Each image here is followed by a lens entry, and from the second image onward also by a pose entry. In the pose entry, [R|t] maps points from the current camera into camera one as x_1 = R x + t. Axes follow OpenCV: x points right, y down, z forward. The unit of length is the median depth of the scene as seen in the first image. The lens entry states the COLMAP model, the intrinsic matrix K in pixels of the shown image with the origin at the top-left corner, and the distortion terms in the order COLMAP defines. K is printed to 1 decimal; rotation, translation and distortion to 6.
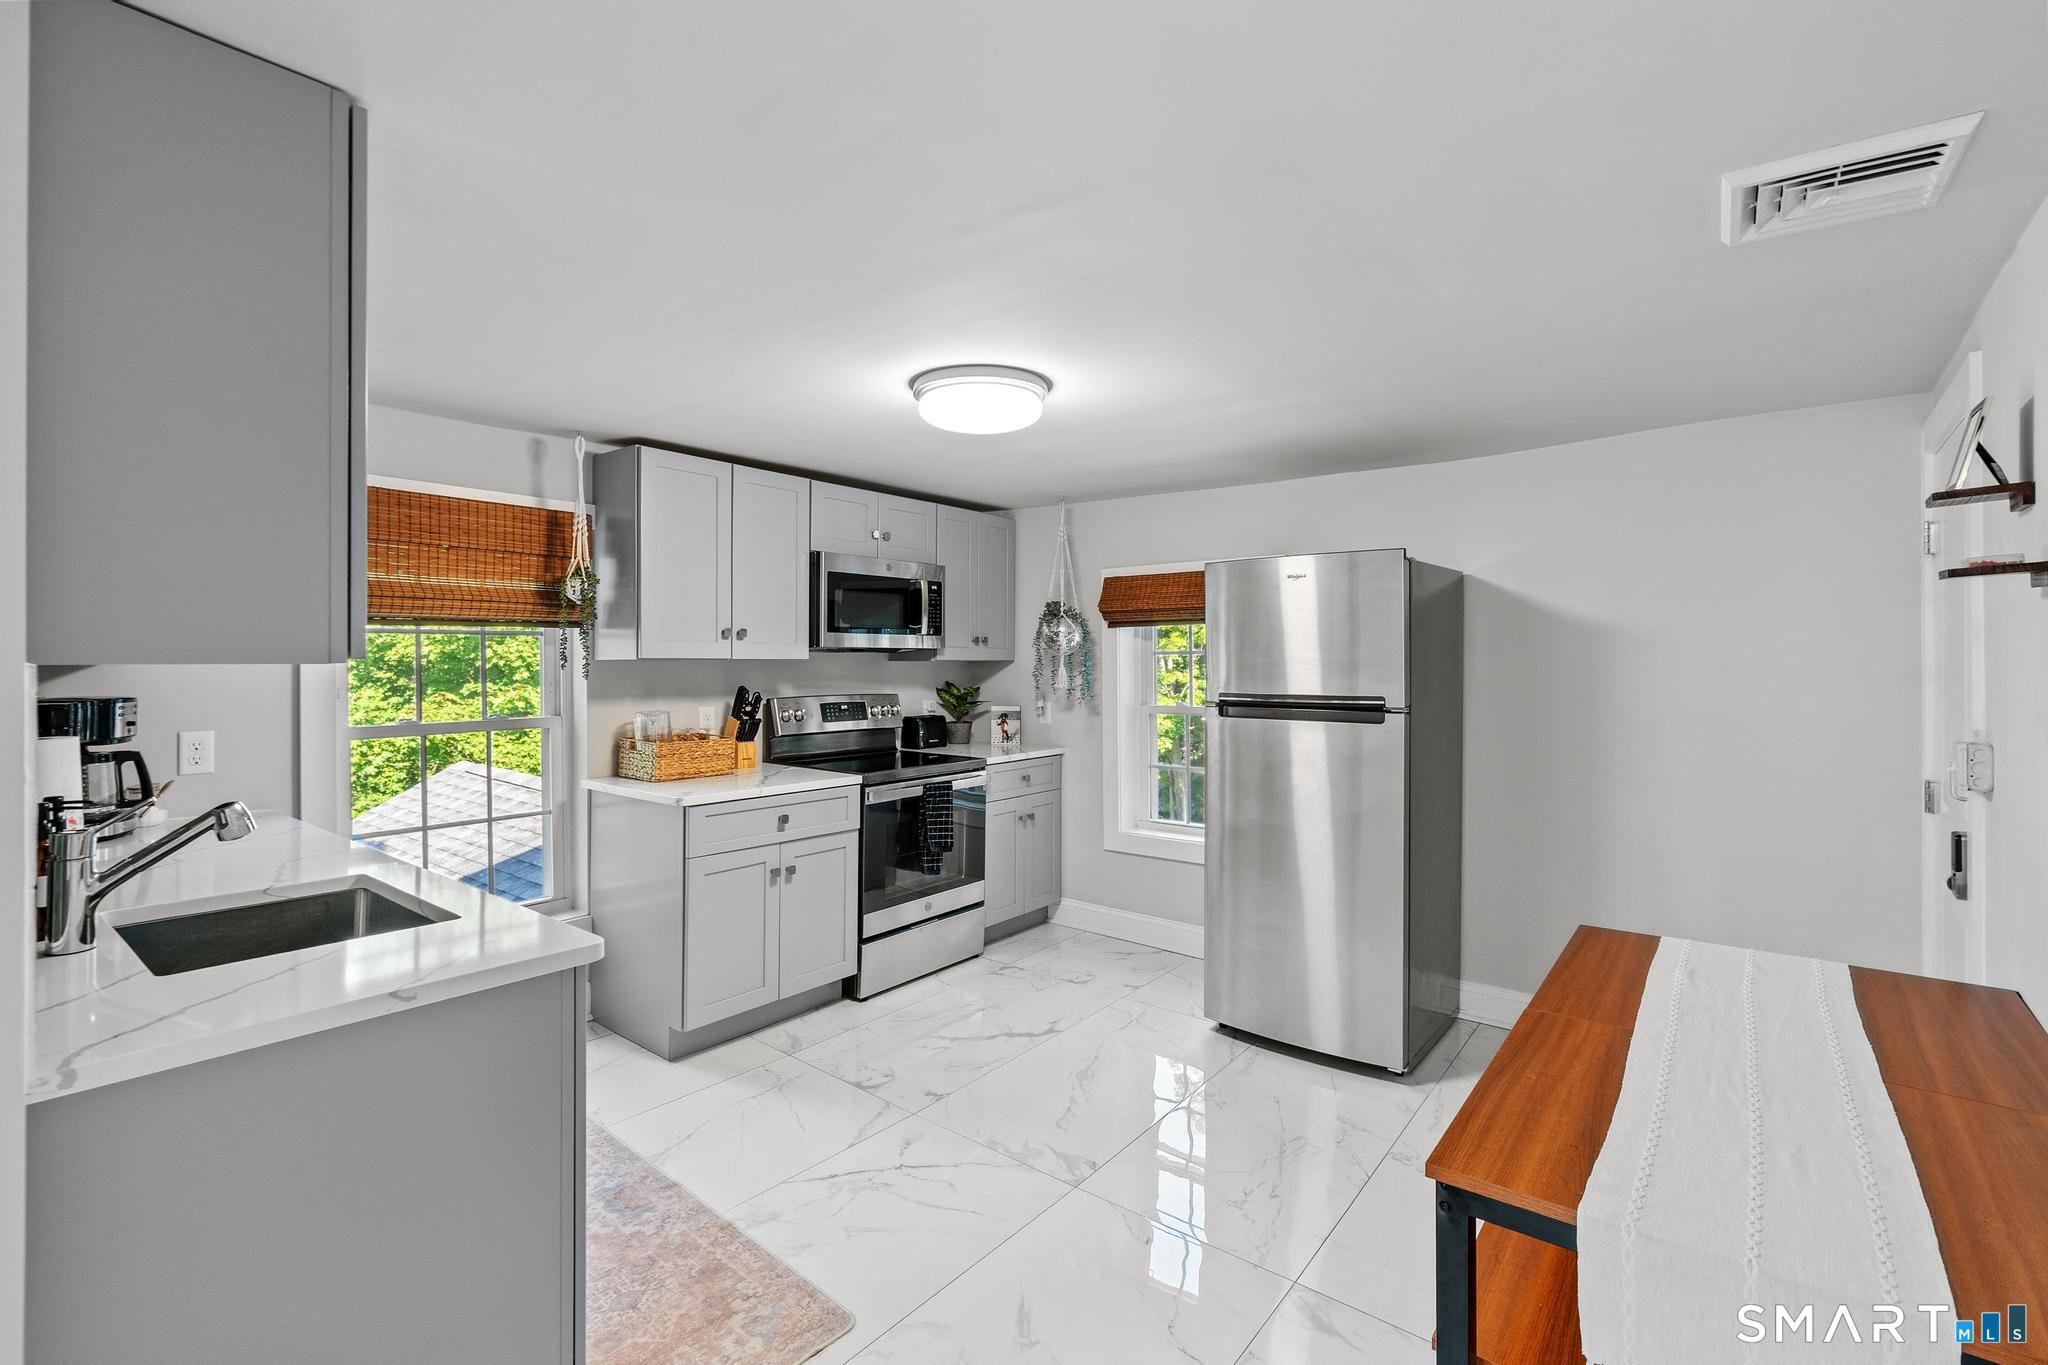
lens RADIAL K [[922.1, 0, 1008.2], [0, 922.1, 667.7], [0, 0, 1]] dist [-0.000190, -0.000020]
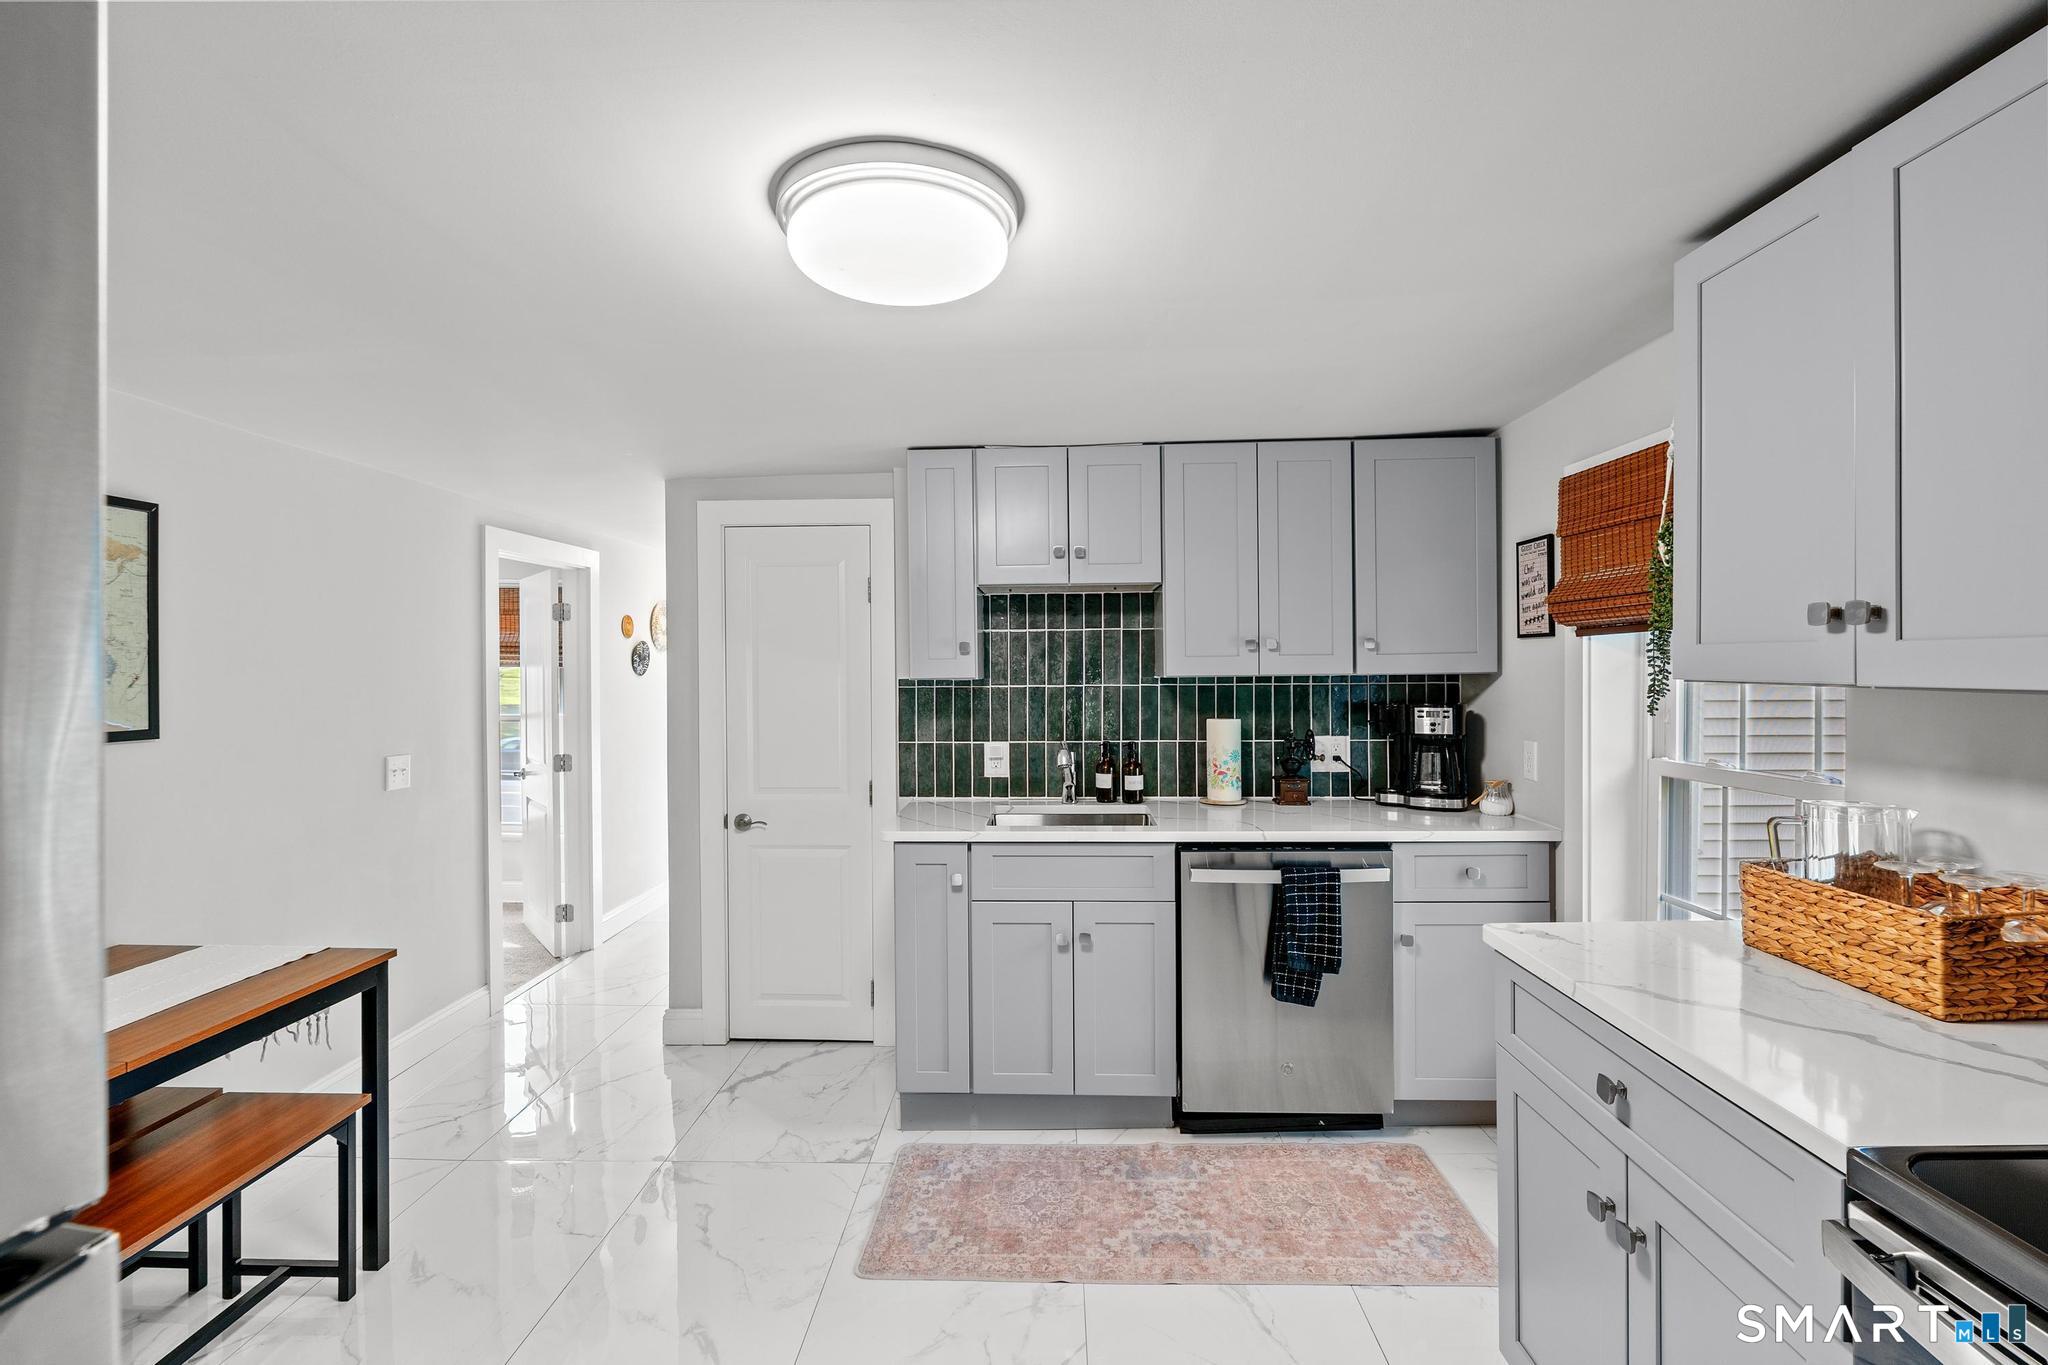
lens RADIAL K [[922.1, 0, 1008.2], [0, 922.1, 667.7], [0, 0, 1]] dist [-0.000190, -0.000020]
pose [[-0.808390, 0.002531, -0.588642, 0.301076], [0.002215, 0.999997, 0.001258, -0.023446], [0.588643, -0.000287, -0.808393, 1.776021]]
